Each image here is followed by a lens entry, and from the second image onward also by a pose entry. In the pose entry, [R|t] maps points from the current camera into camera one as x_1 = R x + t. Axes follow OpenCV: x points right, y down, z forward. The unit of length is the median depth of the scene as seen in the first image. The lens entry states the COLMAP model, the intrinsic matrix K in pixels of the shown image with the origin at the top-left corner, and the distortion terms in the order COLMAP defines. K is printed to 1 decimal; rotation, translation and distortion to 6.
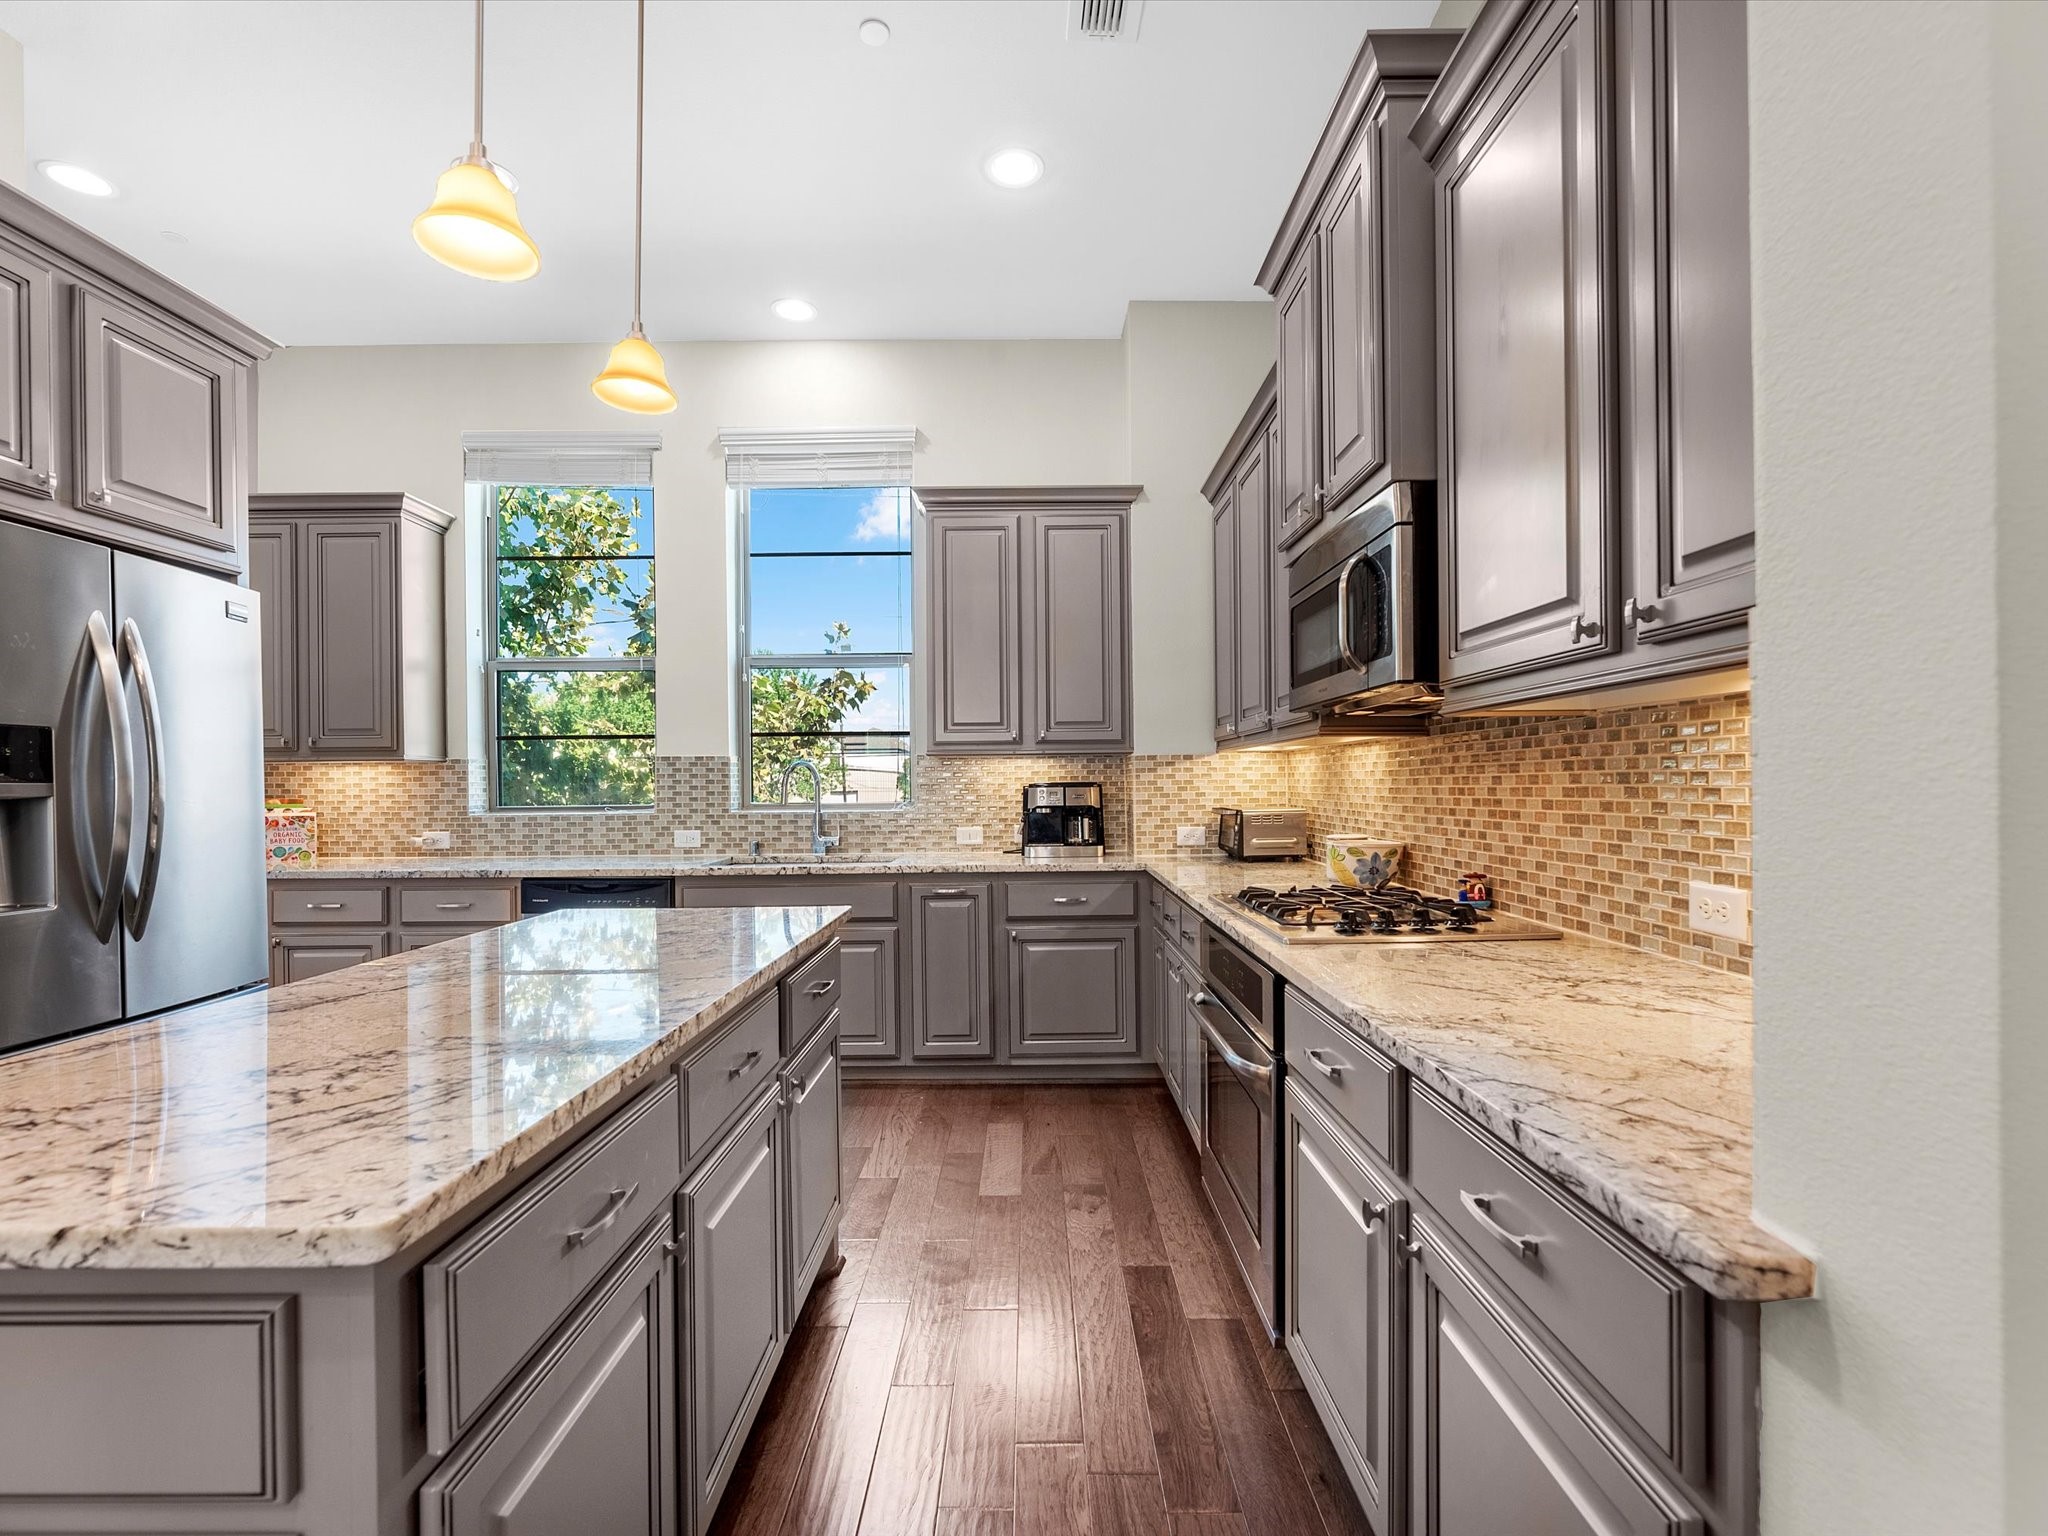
lens RADIAL K [[934.8, 0, 1029.6], [0, 934.8, 781.4], [0, 0, 1]] dist [-0.005282, 0.001083]
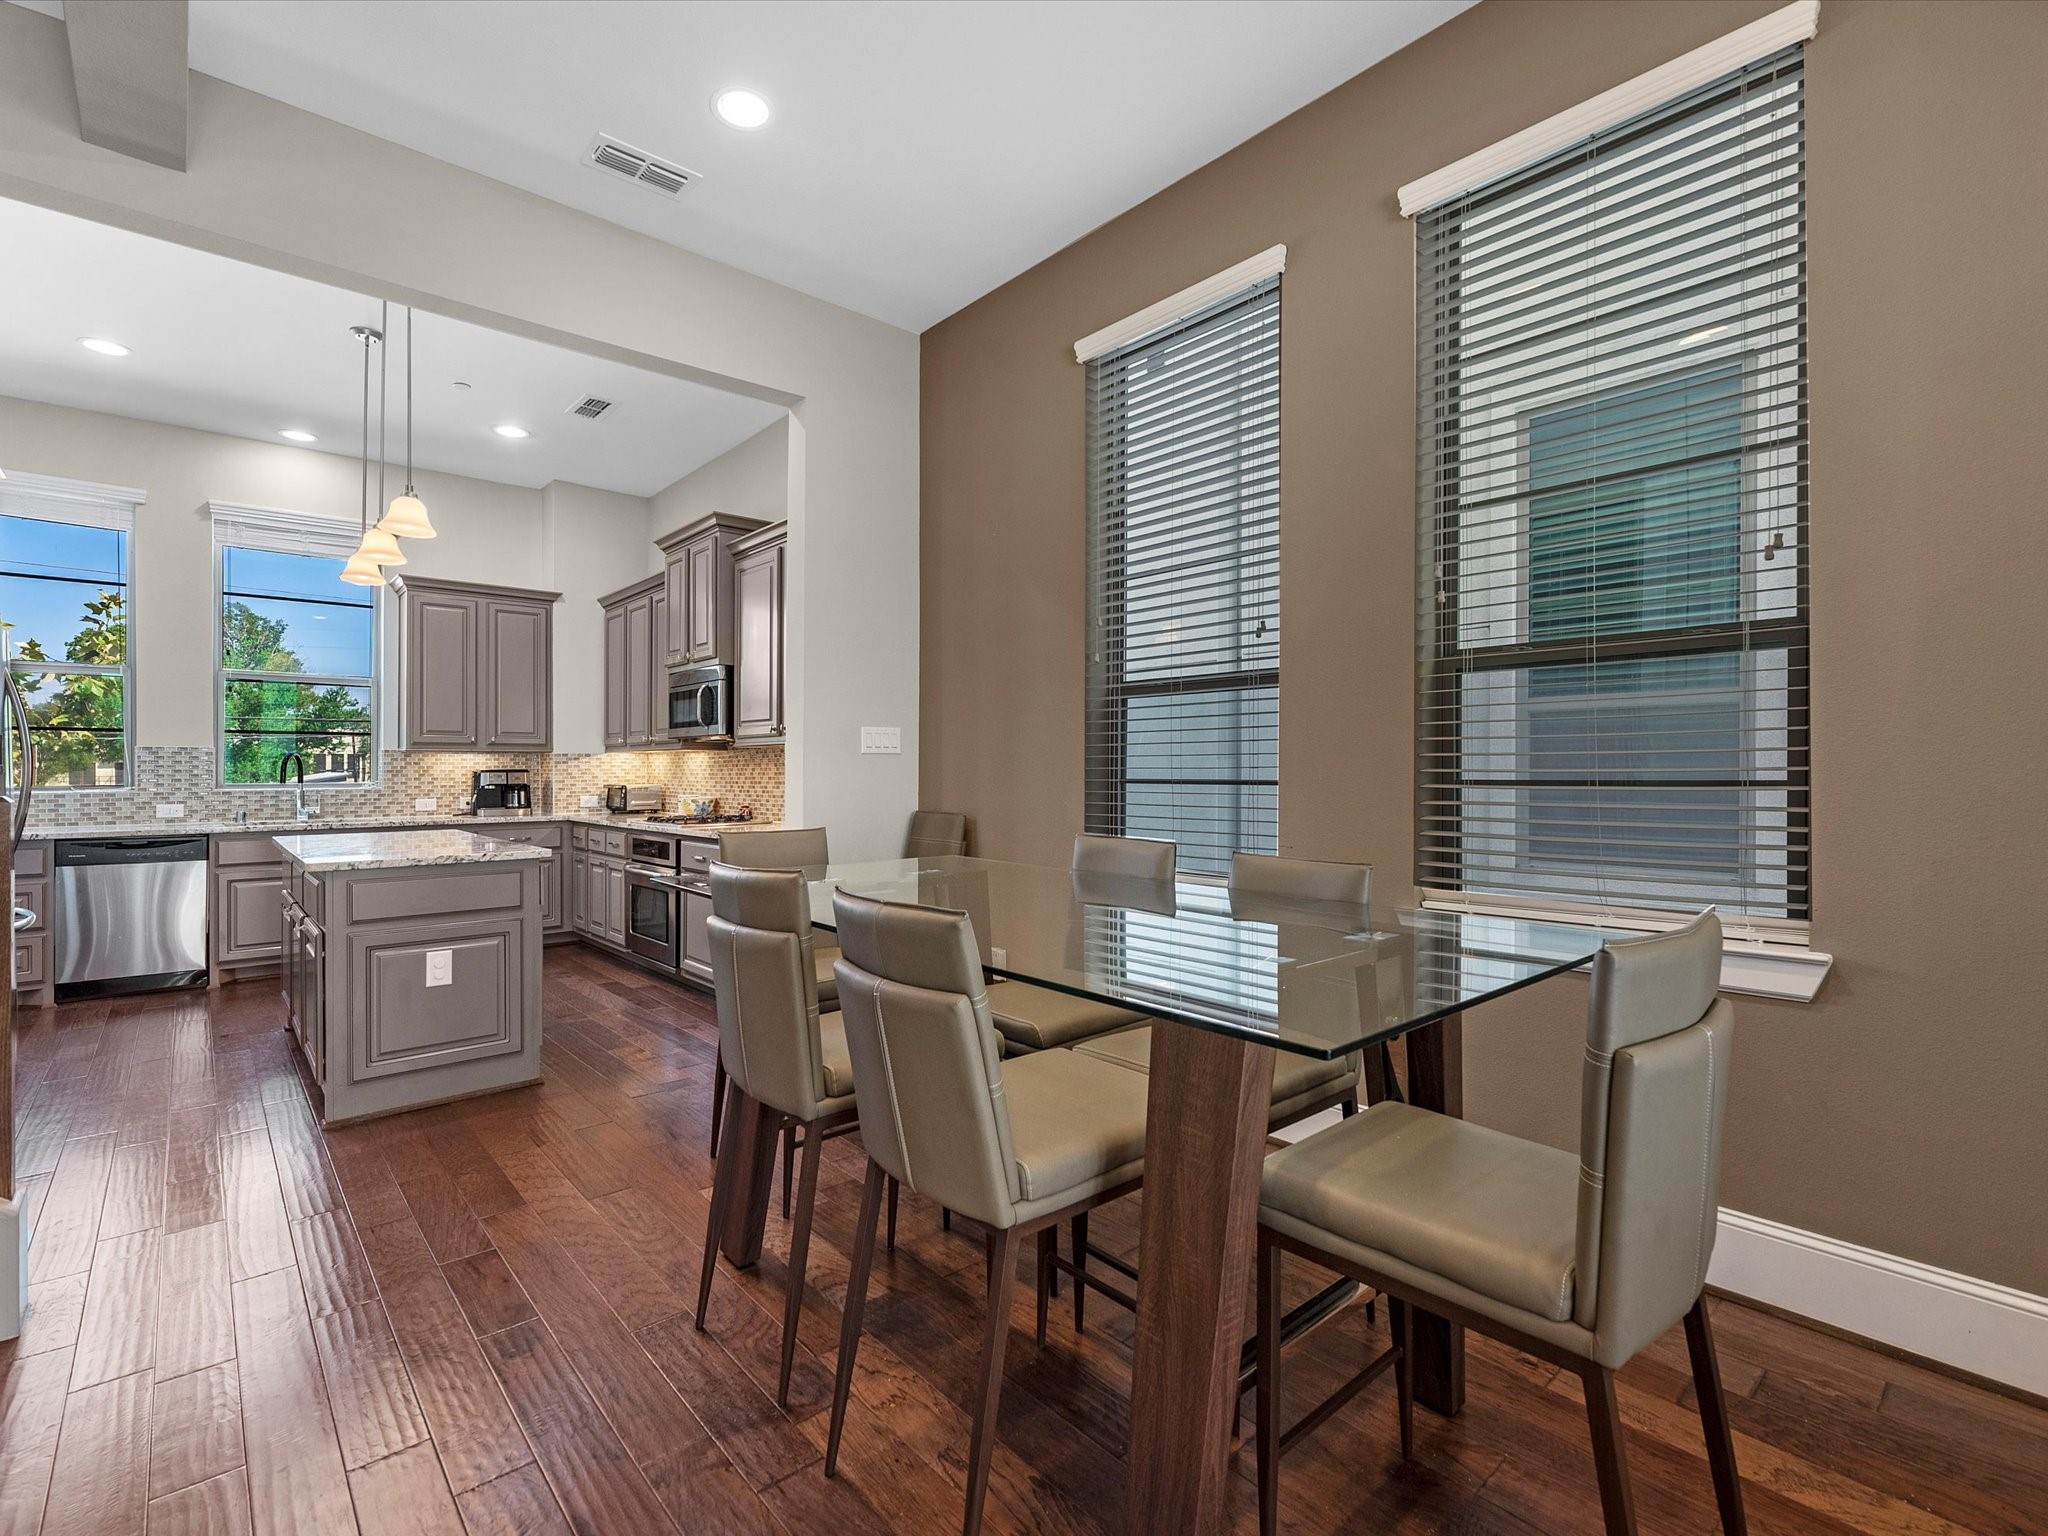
lens RADIAL K [[934.8, 0, 1027.3], [0, 934.8, 761.9], [0, 0, 1]] dist [-0.005282, 0.001083]
pose [[0.741915, 0.013242, 0.670364, -0.378010], [-0.005732, 0.999894, -0.013407, 0.004447], [-0.670470, 0.006104, 0.741912, -0.802983]]
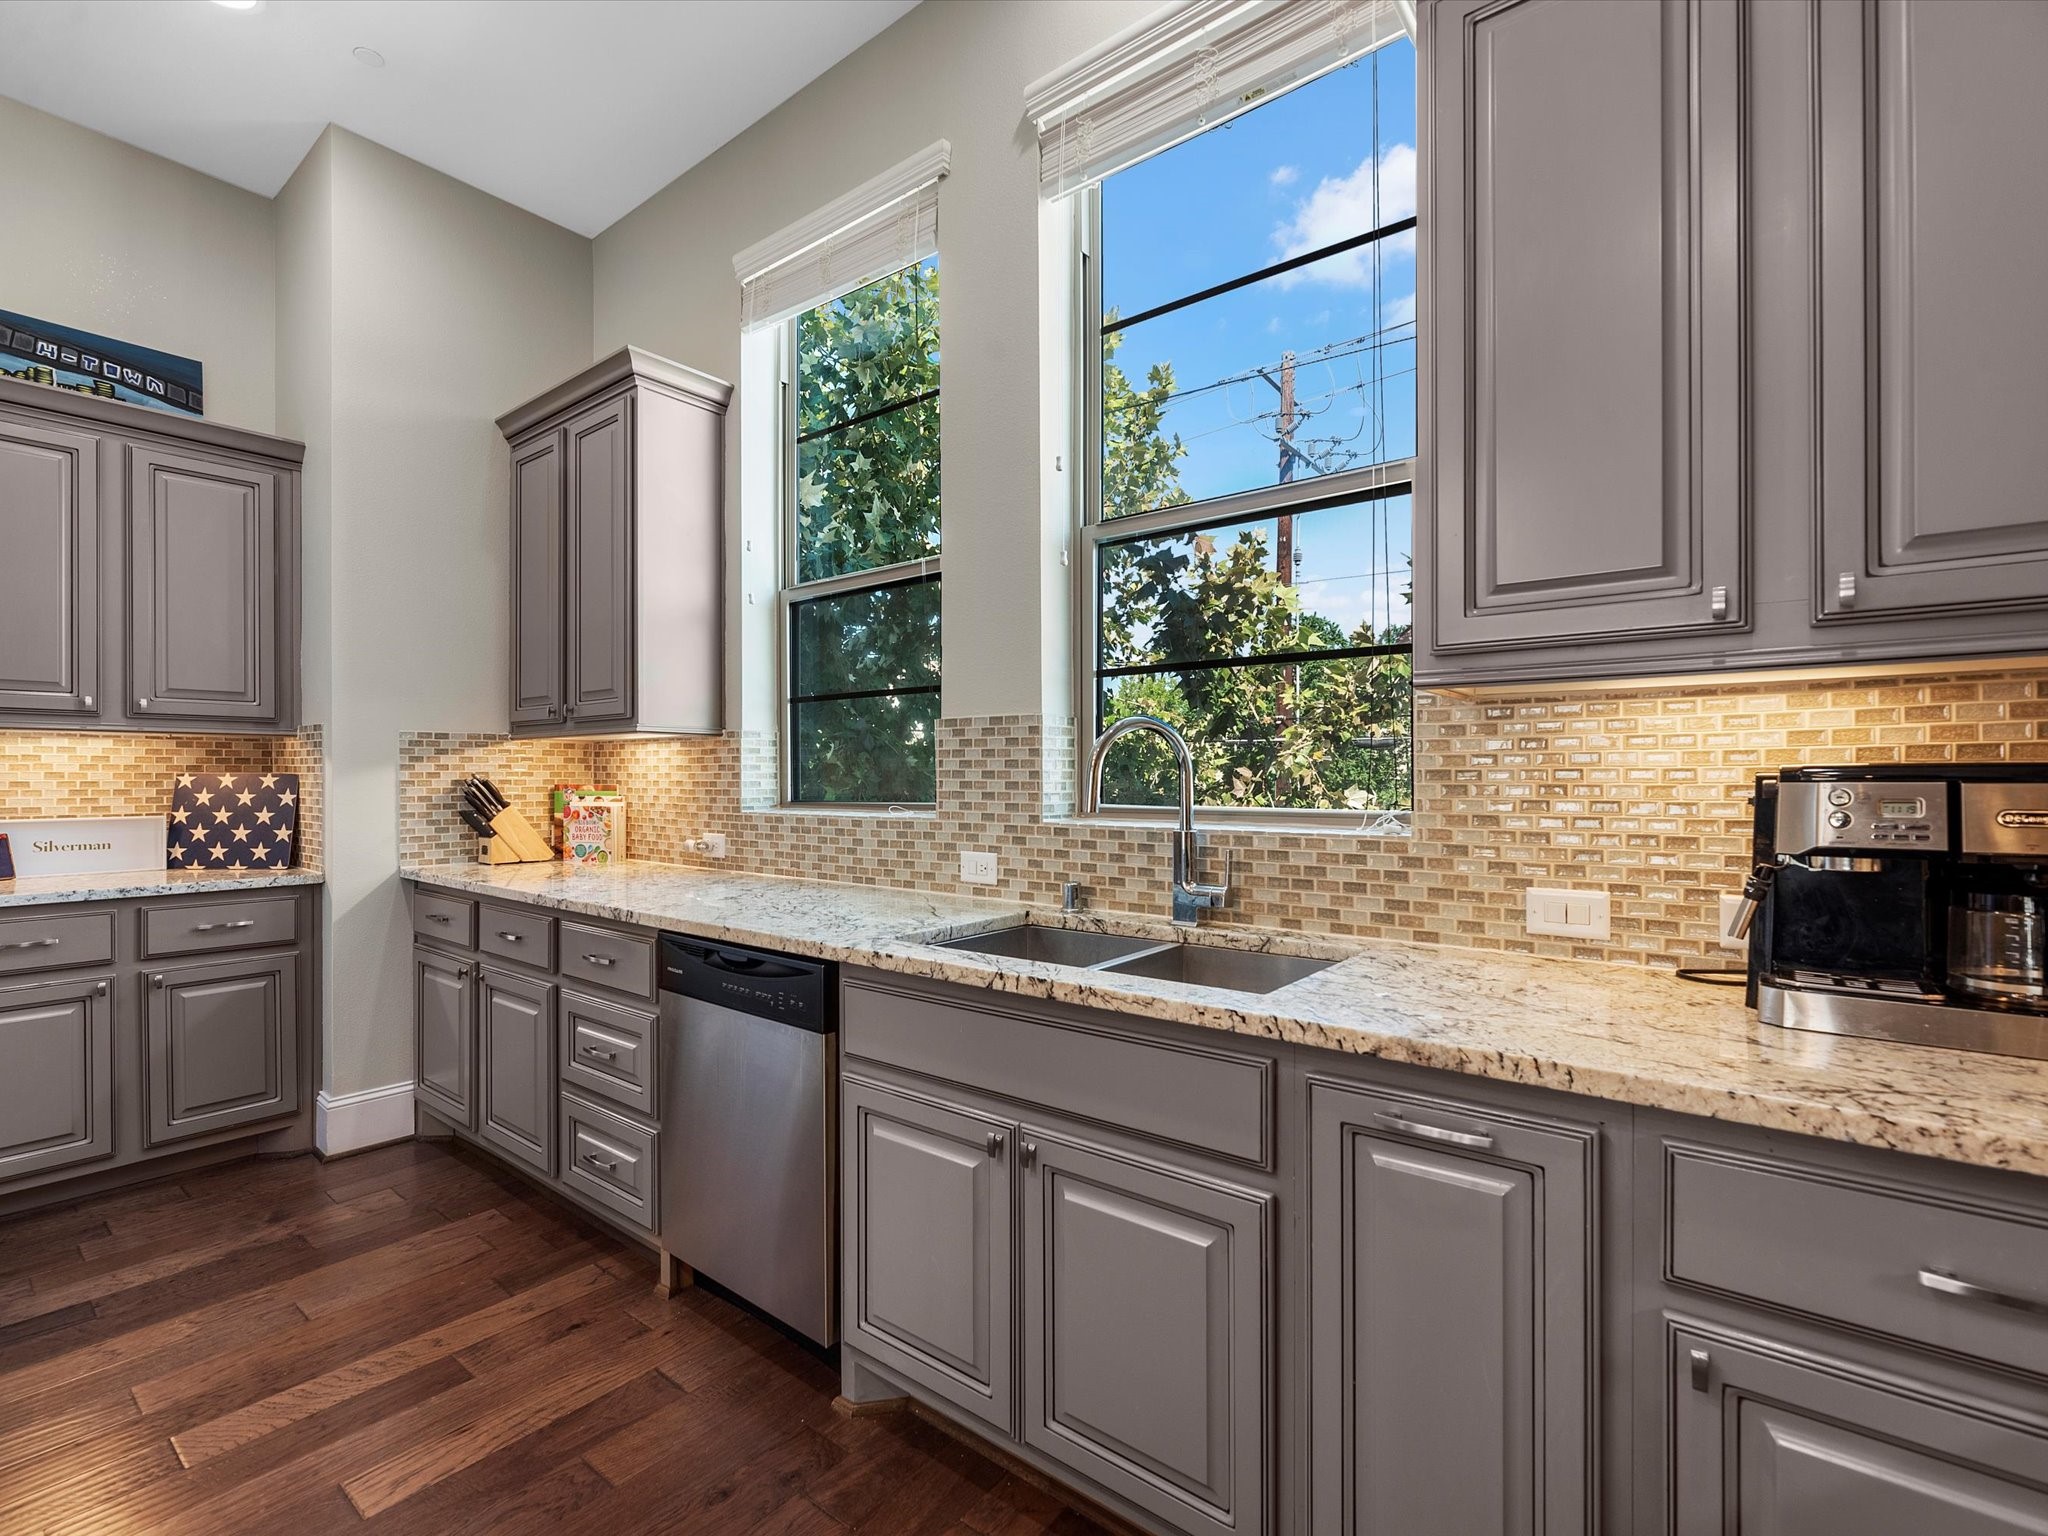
lens RADIAL K [[934.8, 0, 1028.7], [0, 934.8, 774.3], [0, 0, 1]] dist [-0.005282, 0.001083]
pose [[0.782202, 0.007190, -0.622983, -0.002724], [-0.004719, 0.999973, 0.005615, 0.003668], [0.623007, -0.001452, 0.782215, 0.634904]]
